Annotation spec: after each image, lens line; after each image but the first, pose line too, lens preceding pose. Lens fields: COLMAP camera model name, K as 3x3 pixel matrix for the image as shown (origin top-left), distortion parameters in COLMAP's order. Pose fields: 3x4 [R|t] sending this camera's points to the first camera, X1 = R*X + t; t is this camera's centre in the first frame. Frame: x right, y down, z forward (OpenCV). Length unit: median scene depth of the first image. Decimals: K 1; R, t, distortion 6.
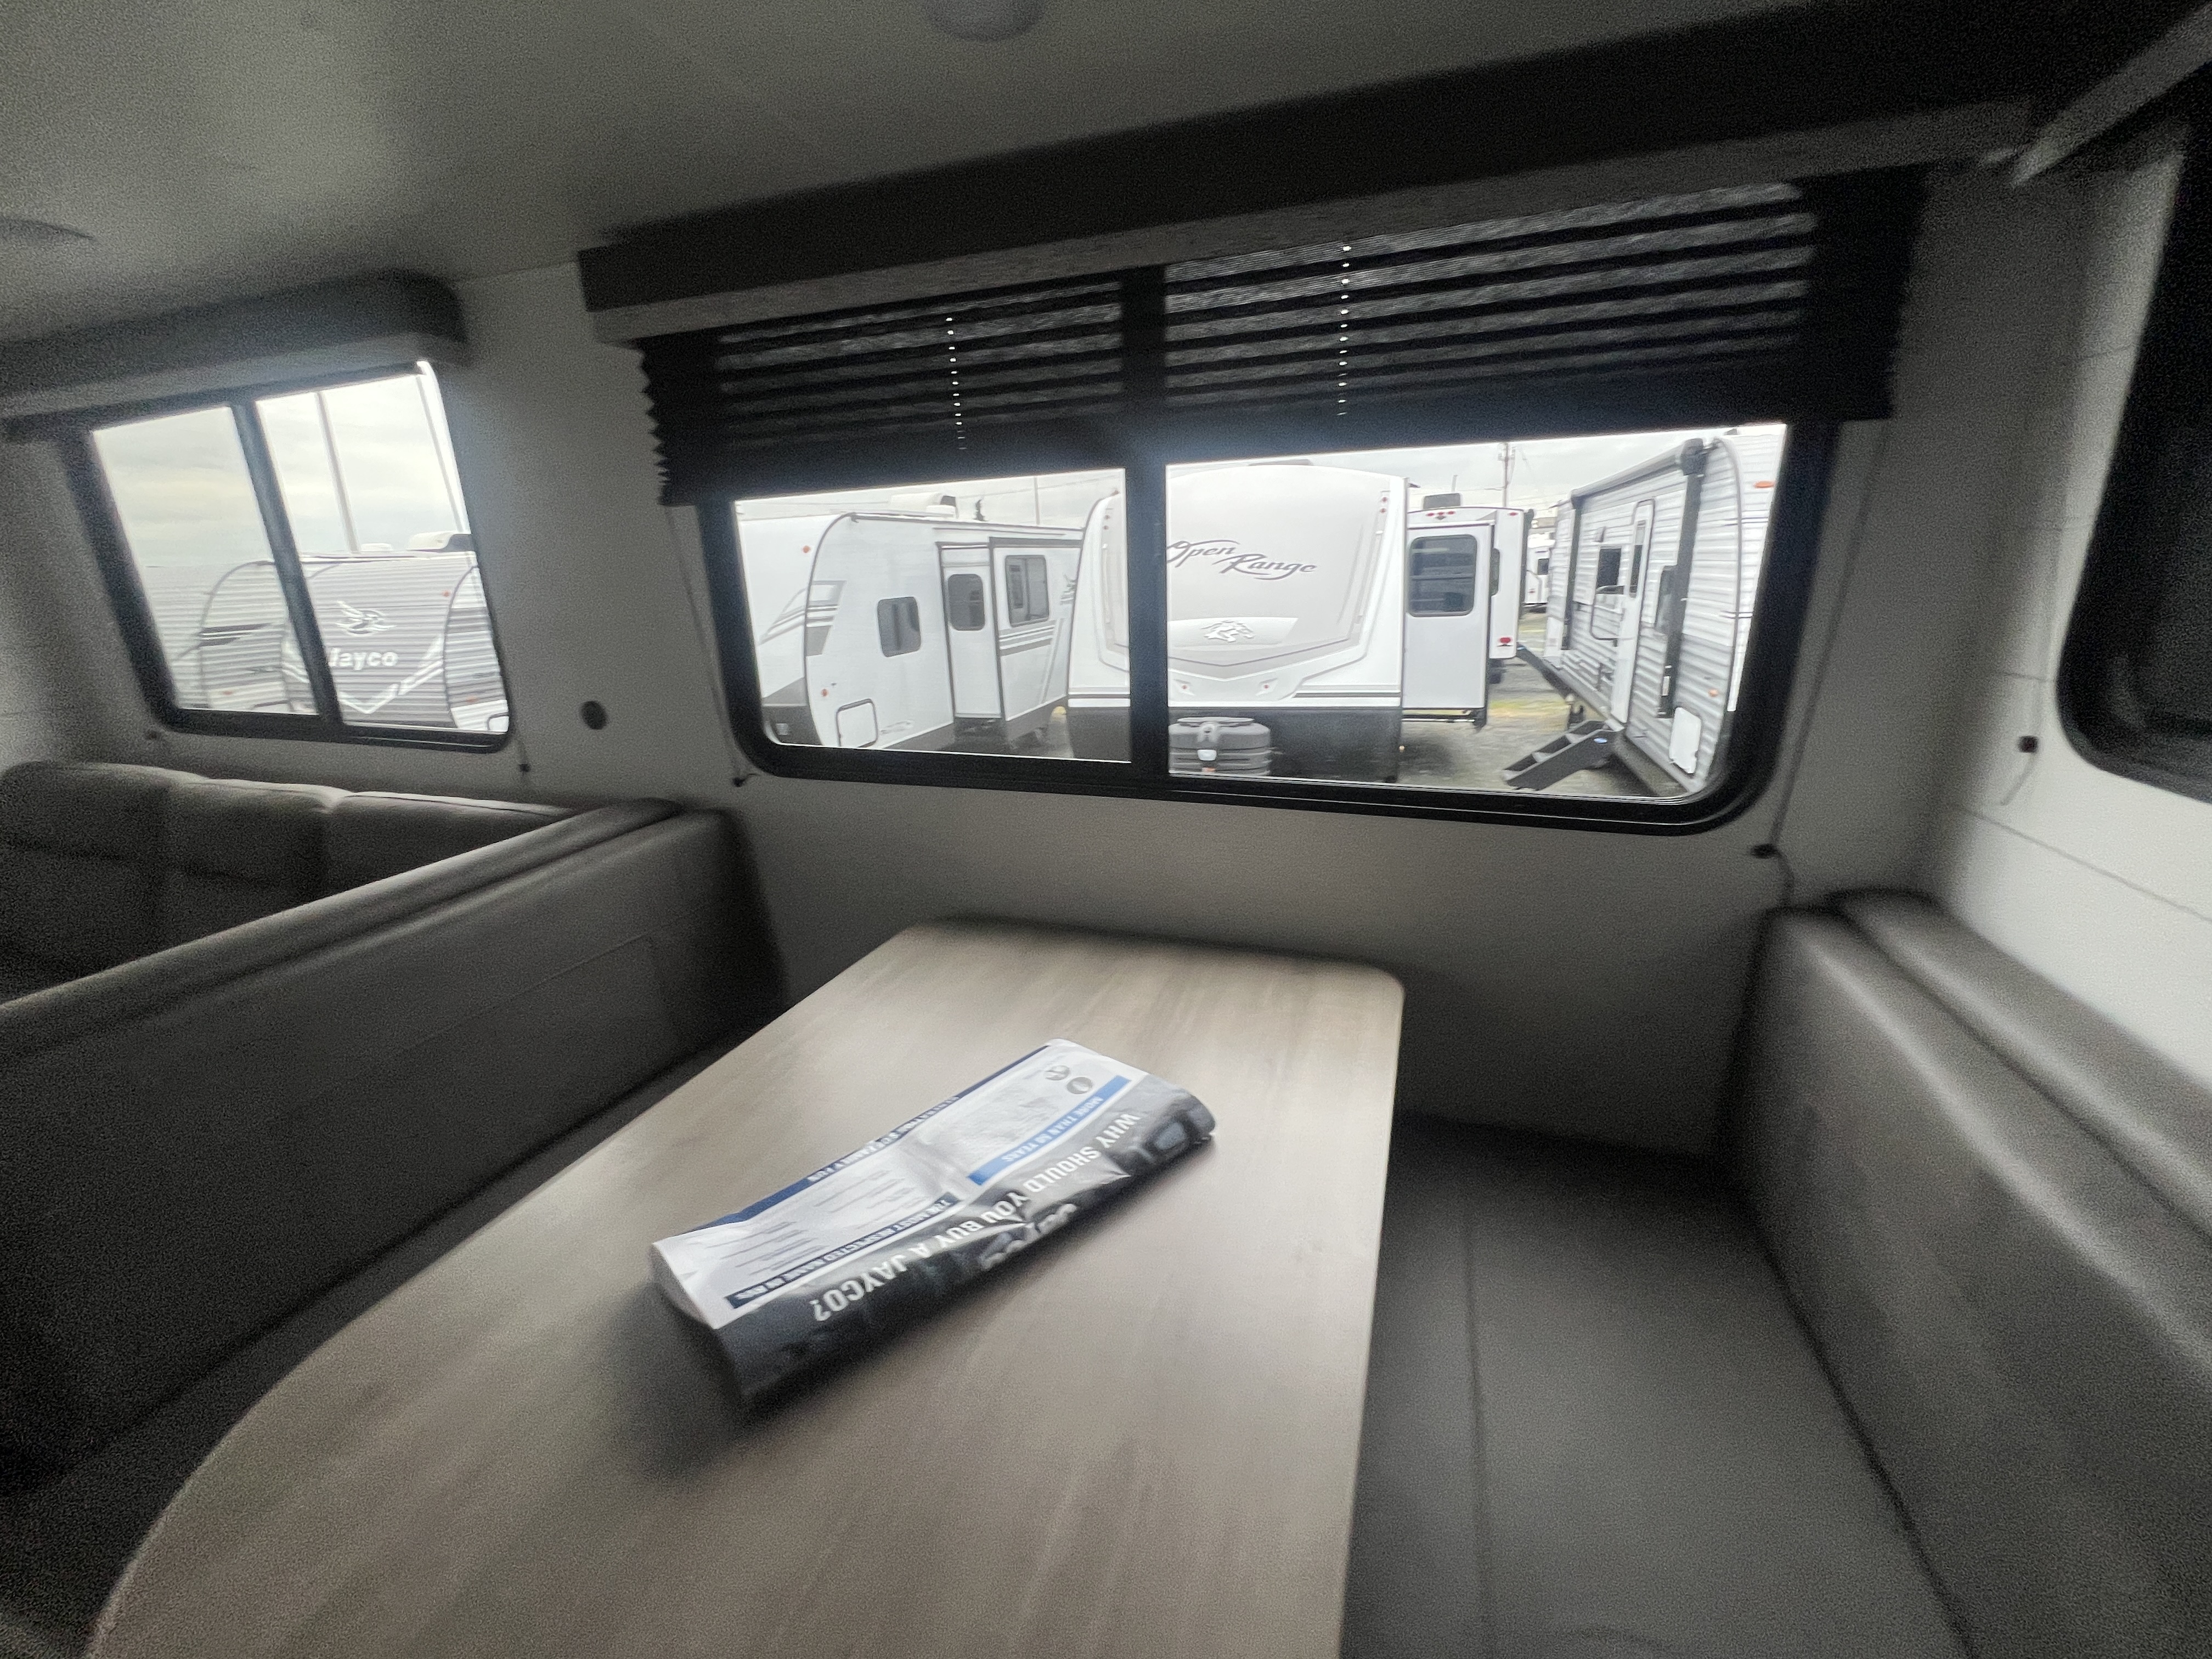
lens RADIAL K [[885.6, 0, 1109.9], [0, 885.6, 823.4], [0, 0, 1]] dist [-0.003541, 0.000531]
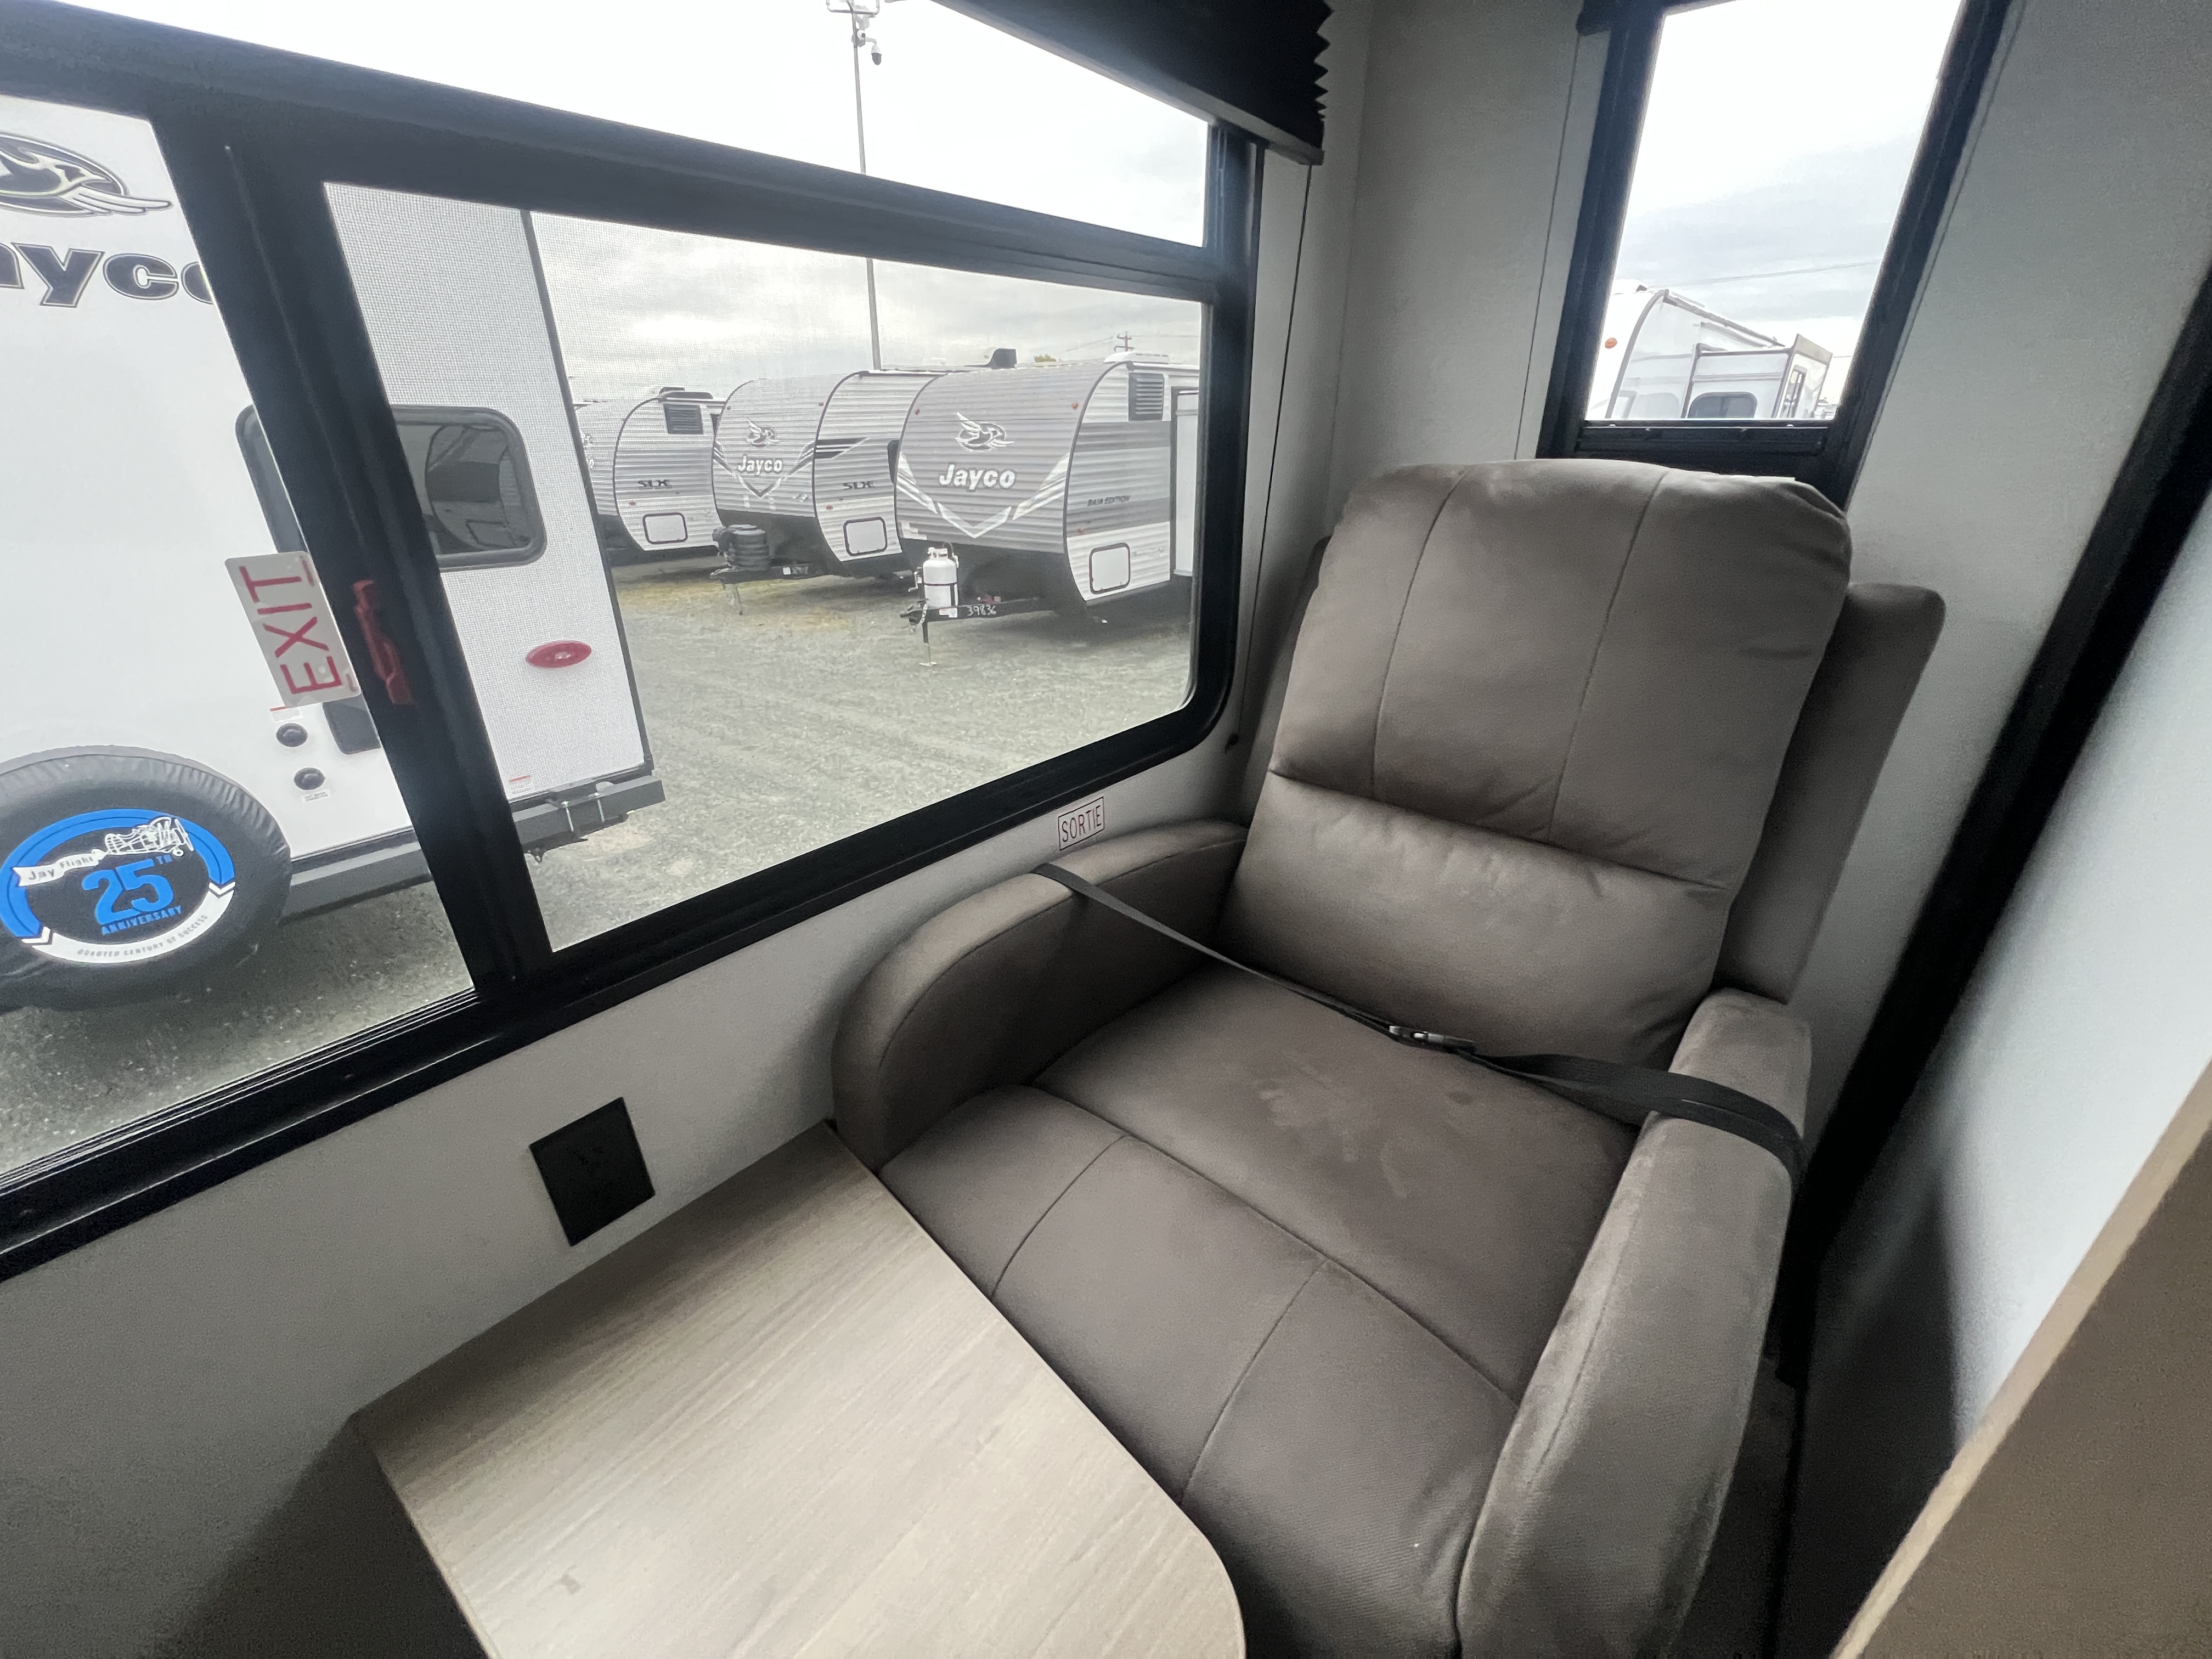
lens RADIAL K [[887.2, 0, 1108.1], [0, 887.2, 820.3], [0, 0, 1]] dist [-0.002298, 0.000325]
pose [[0.931836, 0.169234, -0.321001, -1.169568], [-0.119561, 0.978383, 0.168737, -0.014379], [0.342618, -0.118856, 0.931926, 0.404644]]
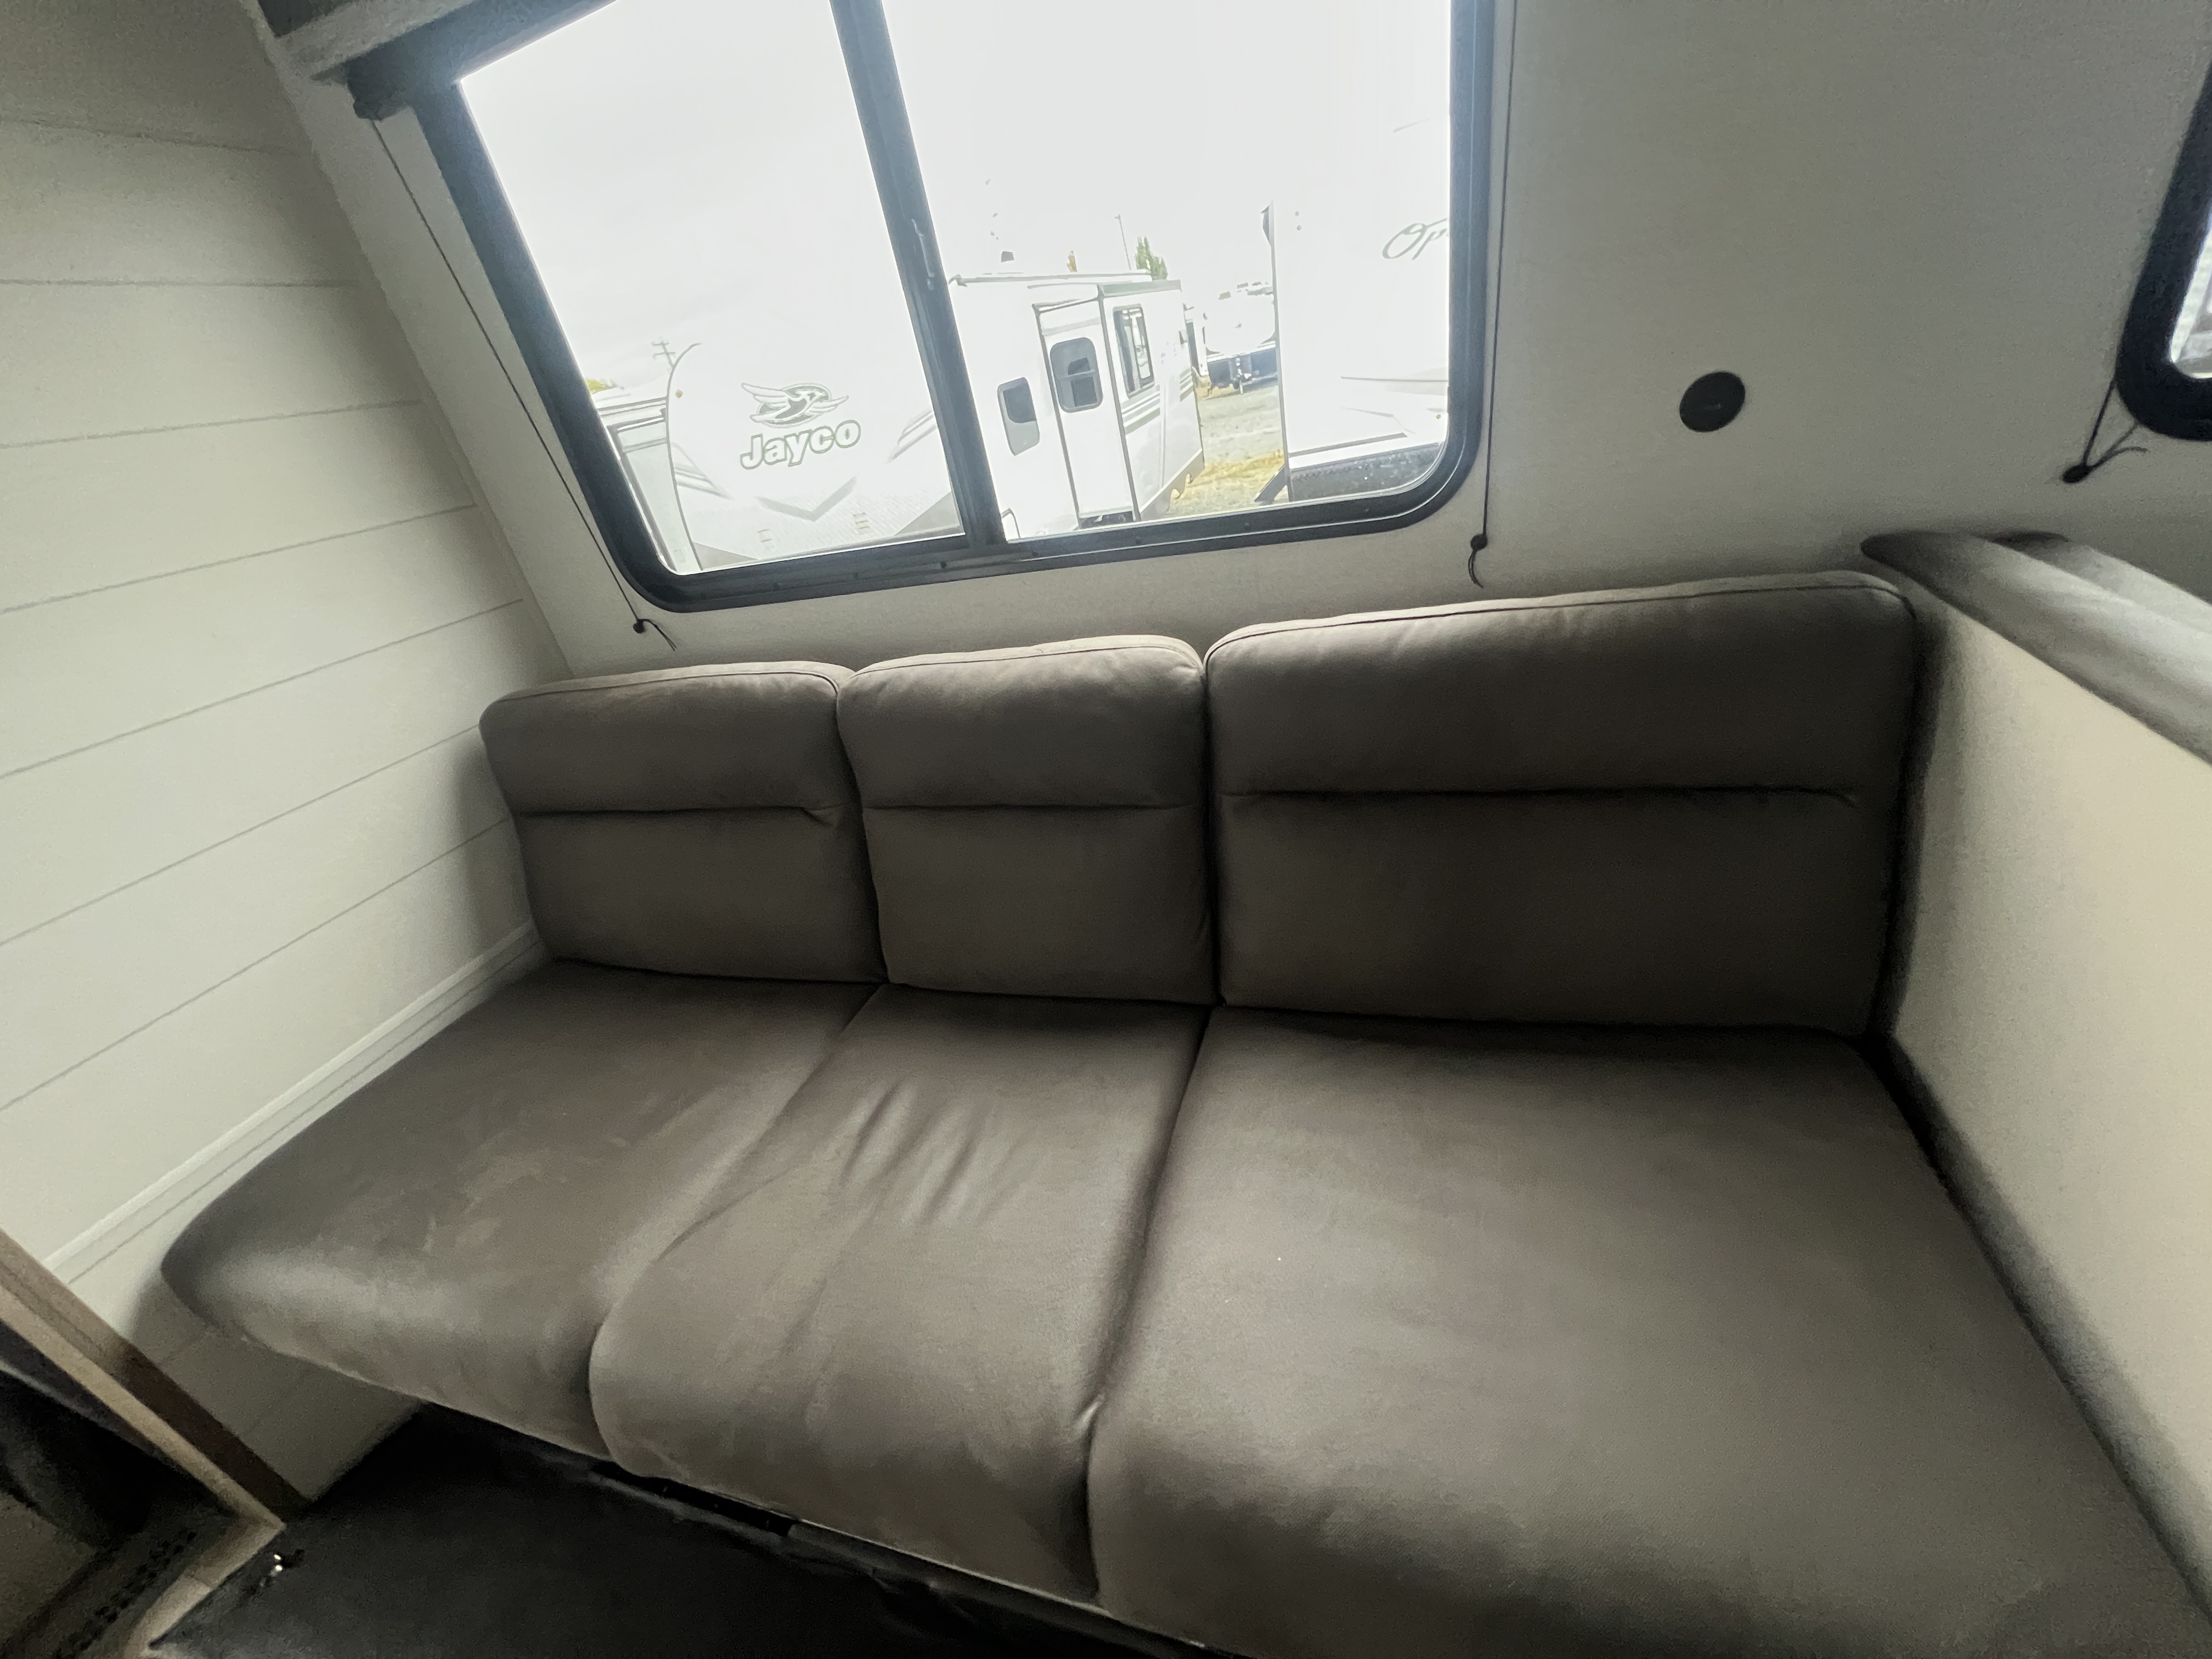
lens RADIAL K [[885.6, 0, 1109.9], [0, 885.6, 823.4], [0, 0, 1]] dist [-0.003541, 0.000531]
pose [[0.986076, -0.162225, -0.036557, -0.575234], [0.166291, 0.963216, 0.211098, -0.030213], [0.000967, -0.214238, 0.976781, 0.255272]]
